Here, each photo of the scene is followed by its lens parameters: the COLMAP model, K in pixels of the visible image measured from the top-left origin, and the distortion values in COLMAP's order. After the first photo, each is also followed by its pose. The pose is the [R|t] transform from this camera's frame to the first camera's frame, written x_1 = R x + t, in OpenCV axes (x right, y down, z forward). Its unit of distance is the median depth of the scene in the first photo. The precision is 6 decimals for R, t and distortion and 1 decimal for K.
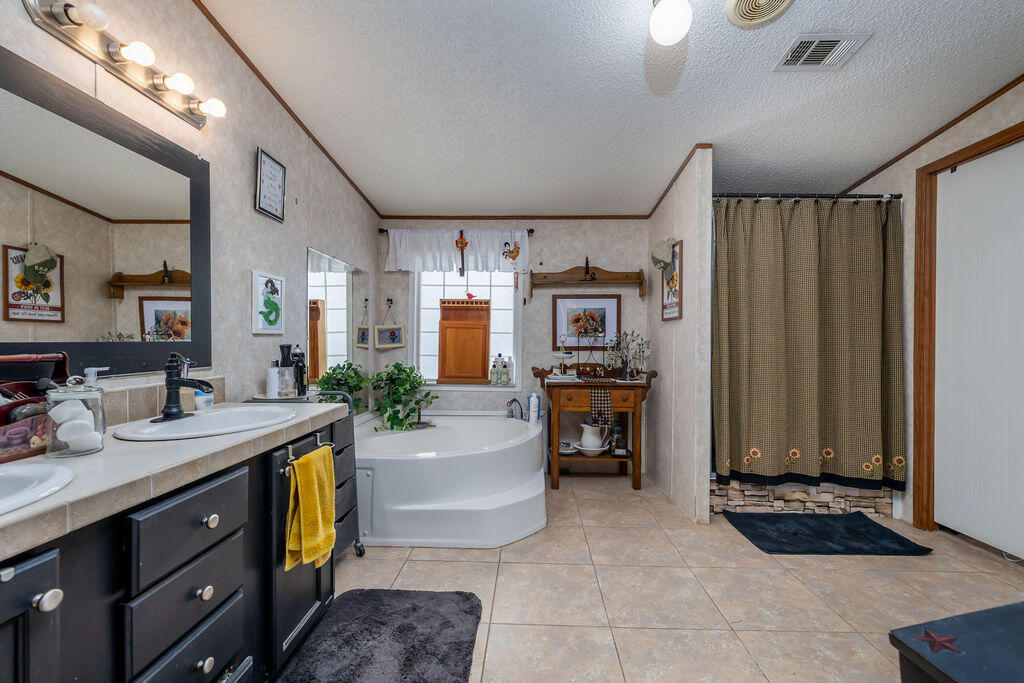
lens RADIAL K [[431.1, 0, 516.4], [0, 431.1, 343.1], [0, 0, 1]] dist [-0.000791, -0.000266]
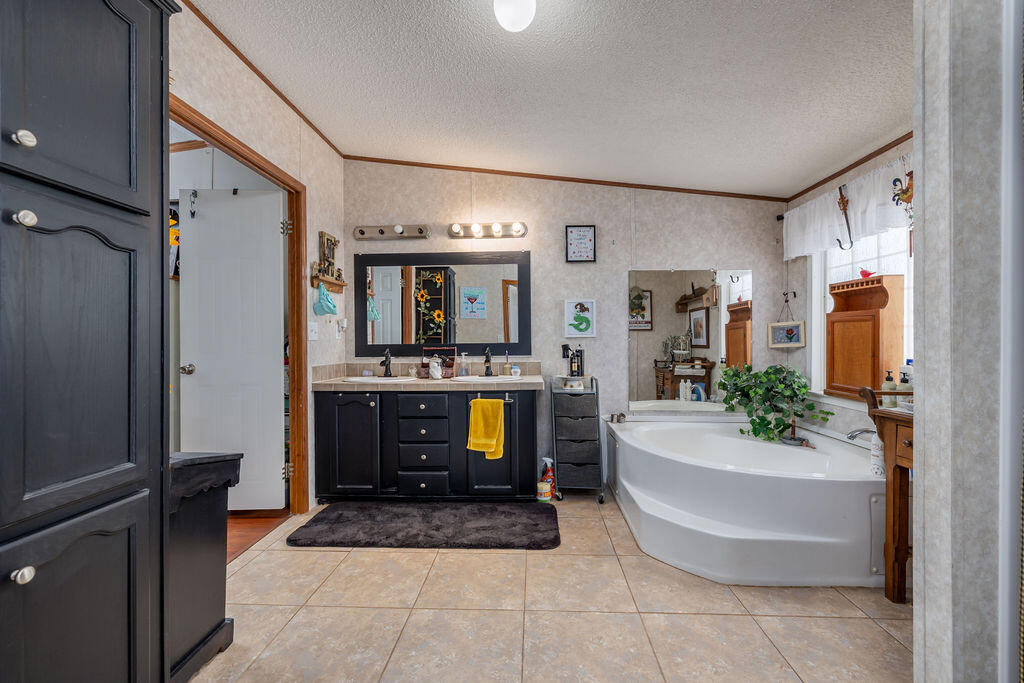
lens RADIAL K [[431.1, 0, 516.4], [0, 431.1, 343.1], [0, 0, 1]] dist [-0.000791, -0.000266]
pose [[-0.010236, 0.000771, -0.999947, 0.709041], [0.004738, 0.999989, 0.000723, -0.002007], [0.999936, -0.004731, -0.010239, 0.548427]]
